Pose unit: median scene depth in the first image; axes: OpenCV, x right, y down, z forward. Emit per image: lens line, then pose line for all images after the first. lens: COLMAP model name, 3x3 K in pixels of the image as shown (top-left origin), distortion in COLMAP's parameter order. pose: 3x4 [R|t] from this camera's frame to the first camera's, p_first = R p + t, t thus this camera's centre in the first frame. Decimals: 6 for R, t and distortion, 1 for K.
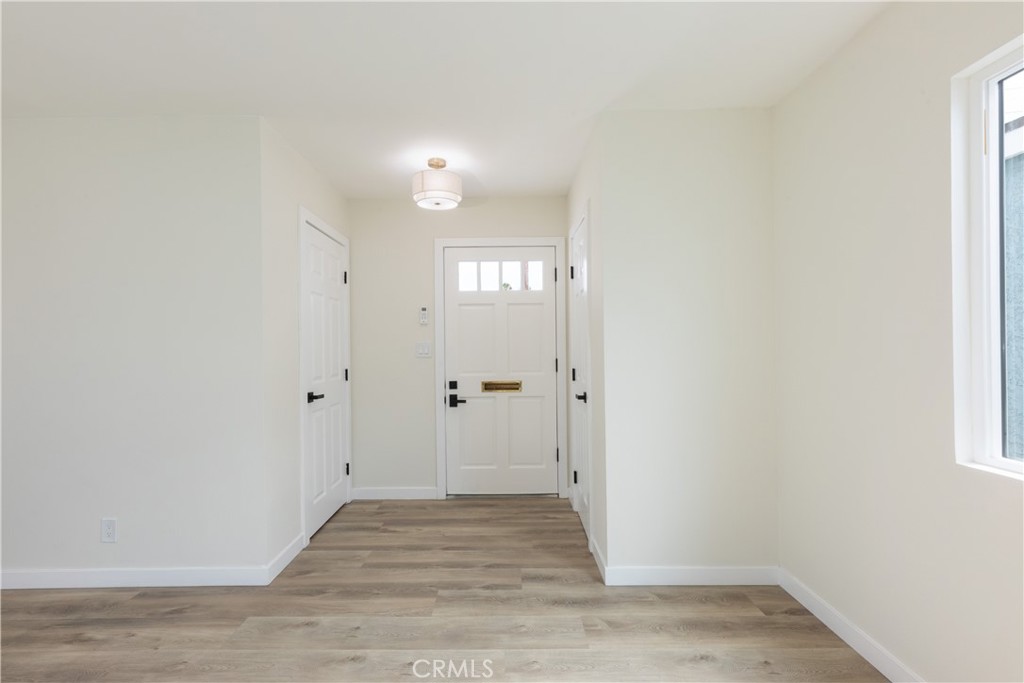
lens RADIAL K [[463.2, 0, 502.4], [0, 463.2, 343.8], [0, 0, 1]] dist [-0.000510, -0.000331]
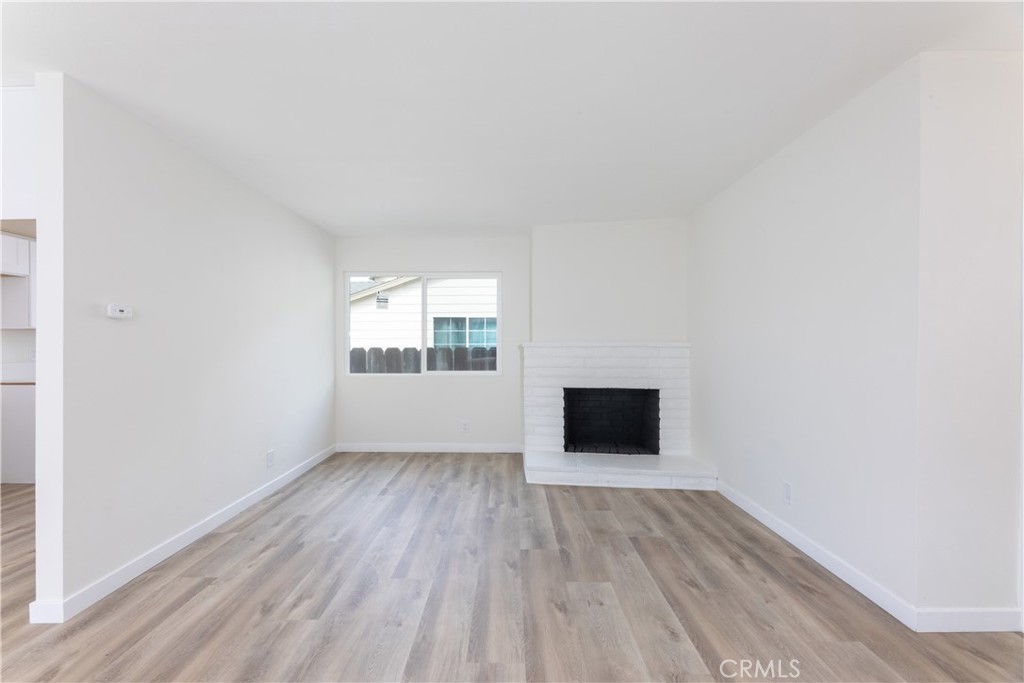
lens RADIAL K [[415.7, 0, 502.5], [0, 415.7, 336.5], [0, 0, 1]] dist [0.000409, -0.000616]
pose [[-0.010035, -0.003066, -0.999945, 0.231167], [0.005676, 0.999979, -0.003123, 0.002212], [0.999934, -0.005707, -0.010017, 0.291544]]
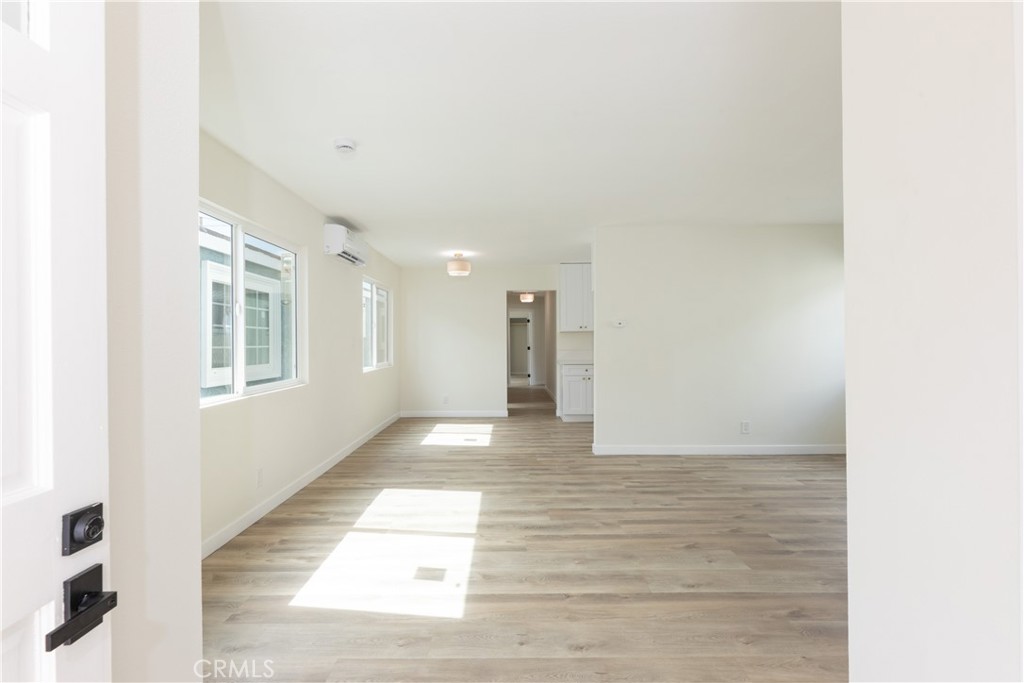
lens RADIAL K [[463.2, 0, 502.4], [0, 463.2, 343.8], [0, 0, 1]] dist [-0.000510, -0.000331]
pose [[-0.999788, 0.020576, 0.000310, -0.129995], [0.020577, 0.999784, 0.002975, 0.014754], [-0.000249, 0.002981, -0.999996, 1.552442]]
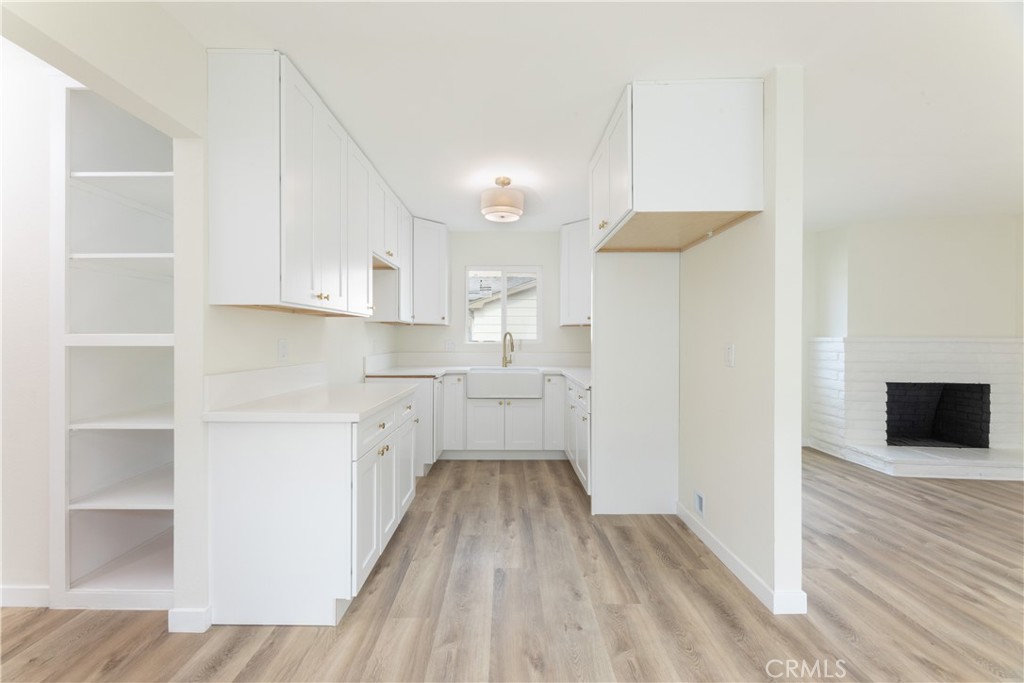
lens RADIAL K [[414.1, 0, 502.1], [0, 414.1, 341.7], [0, 0, 1]] dist [-0.001298, -0.000694]
pose [[0.001708, 0.020469, -0.999789, 0.225897], [0.001485, 0.999789, 0.020472, 0.003190], [0.999997, -0.001519, 0.001677, -1.115889]]
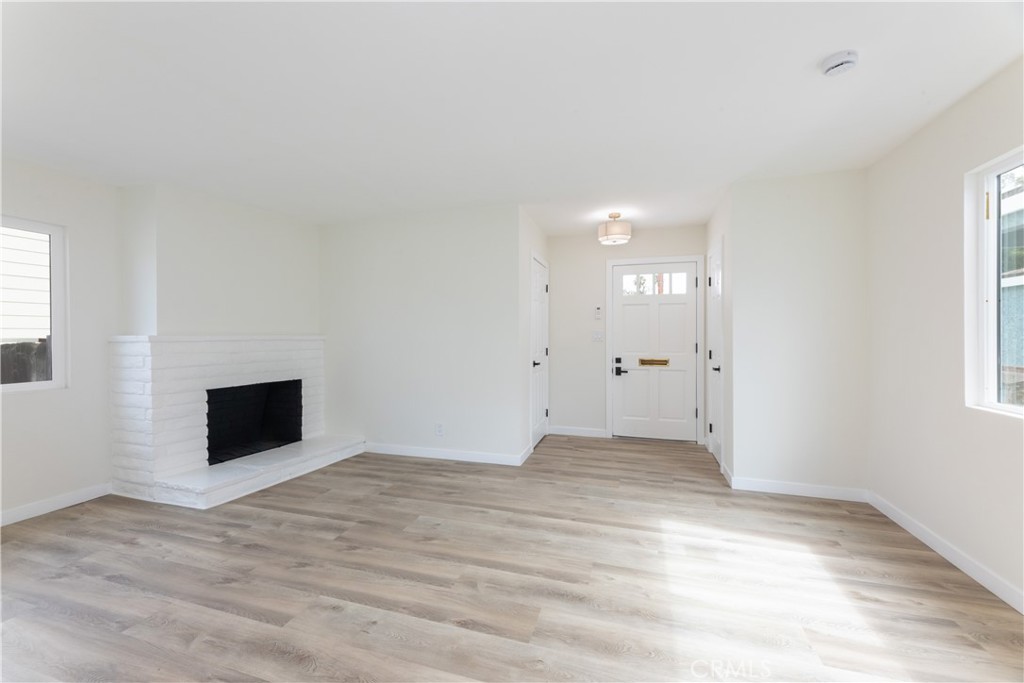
lens RADIAL K [[415.7, 0, 502.5], [0, 415.7, 336.5], [0, 0, 1]] dist [0.000409, -0.000616]
pose [[0.953065, 0.010058, -0.302599, -0.092572], [-0.006863, 0.999909, 0.011622, 0.002174], [0.302688, -0.009000, 0.953047, -0.554241]]
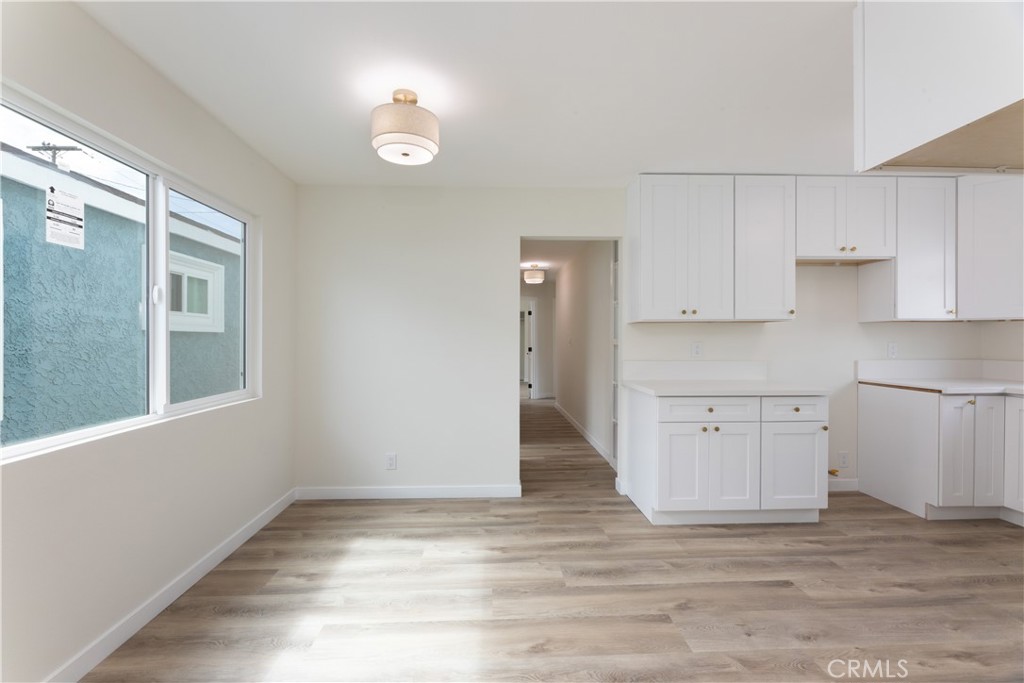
lens RADIAL K [[411.8, 0, 504.7], [0, 411.8, 341.6], [0, 0, 1]] dist [0.001136, -0.000134]
pose [[-0.998787, 0.014788, -0.046964, -0.044501], [0.014637, 0.999887, 0.003565, 0.001967], [0.047012, 0.002874, -0.998890, -0.268855]]
